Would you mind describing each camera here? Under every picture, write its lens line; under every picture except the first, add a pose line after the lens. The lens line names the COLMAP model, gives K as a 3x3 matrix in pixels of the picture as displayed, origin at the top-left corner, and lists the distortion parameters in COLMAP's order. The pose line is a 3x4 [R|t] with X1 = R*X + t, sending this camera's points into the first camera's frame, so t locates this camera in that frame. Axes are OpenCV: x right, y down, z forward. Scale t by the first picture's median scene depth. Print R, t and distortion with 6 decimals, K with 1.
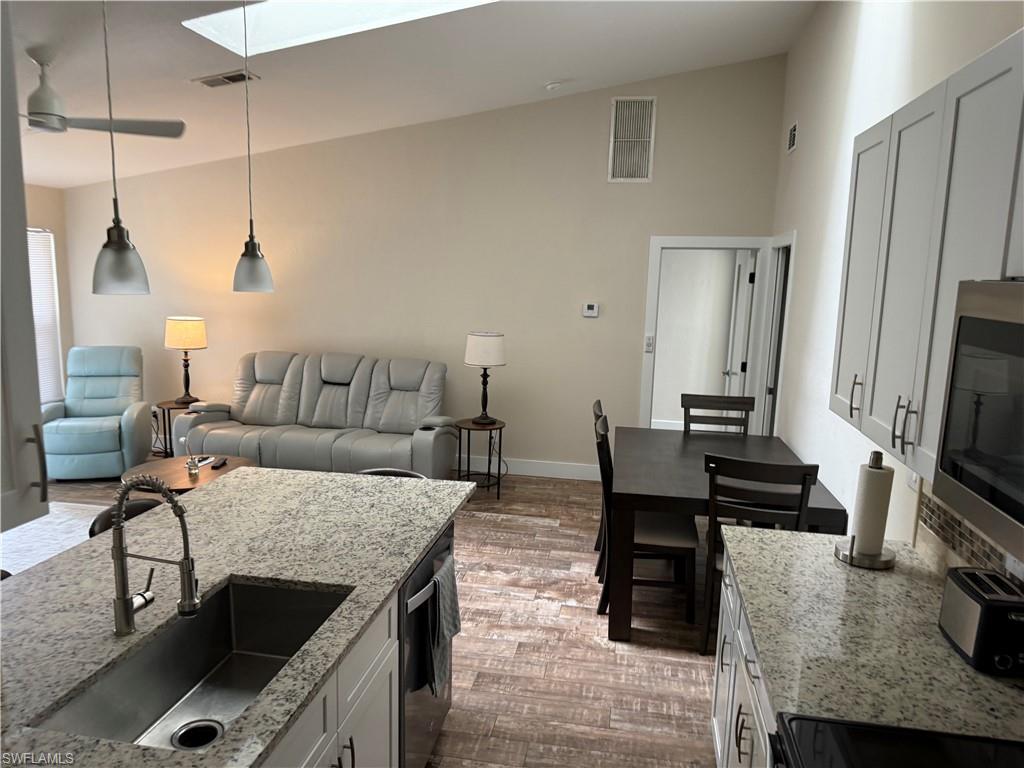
lens RADIAL K [[724.4, 0, 512.0], [0, 724.4, 384.0], [0, 0, 1]] dist [0.089002, -0.149972]
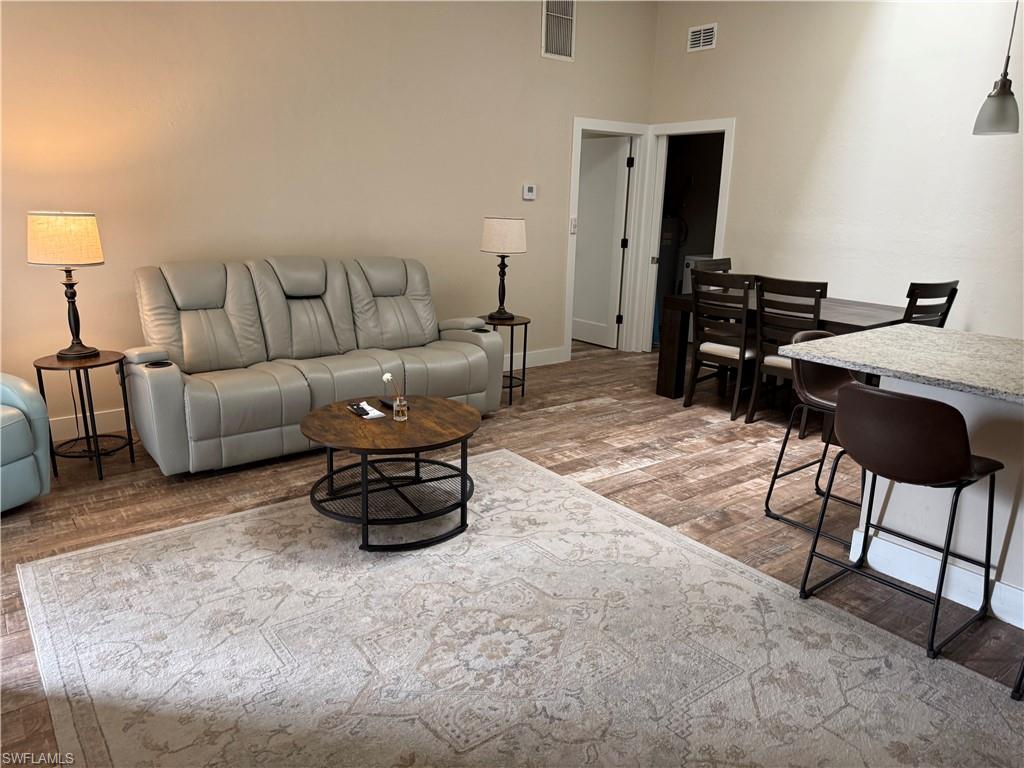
lens RADIAL K [[724.4, 0, 512.0], [0, 724.4, 384.0], [0, 0, 1]] dist [0.089002, -0.149972]
pose [[0.667431, -0.194065, 0.718940, -0.716854], [0.108451, 0.980484, 0.163983, -0.014014], [-0.736732, -0.031477, 0.675451, 0.375790]]
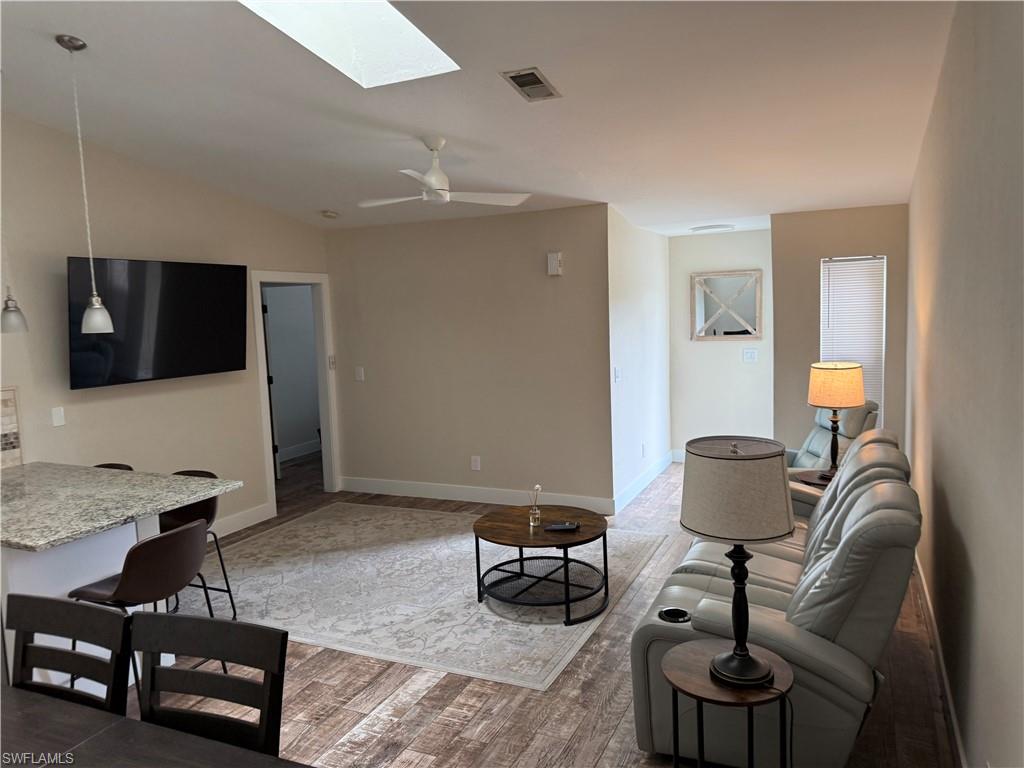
lens RADIAL K [[724.4, 0, 512.0], [0, 724.4, 384.0], [0, 0, 1]] dist [0.089002, -0.149972]
pose [[-0.250352, 0.093792, -0.963601, 0.336832], [-0.113121, 0.985645, 0.125328, -0.134226], [0.961523, 0.140380, -0.236149, 0.958186]]
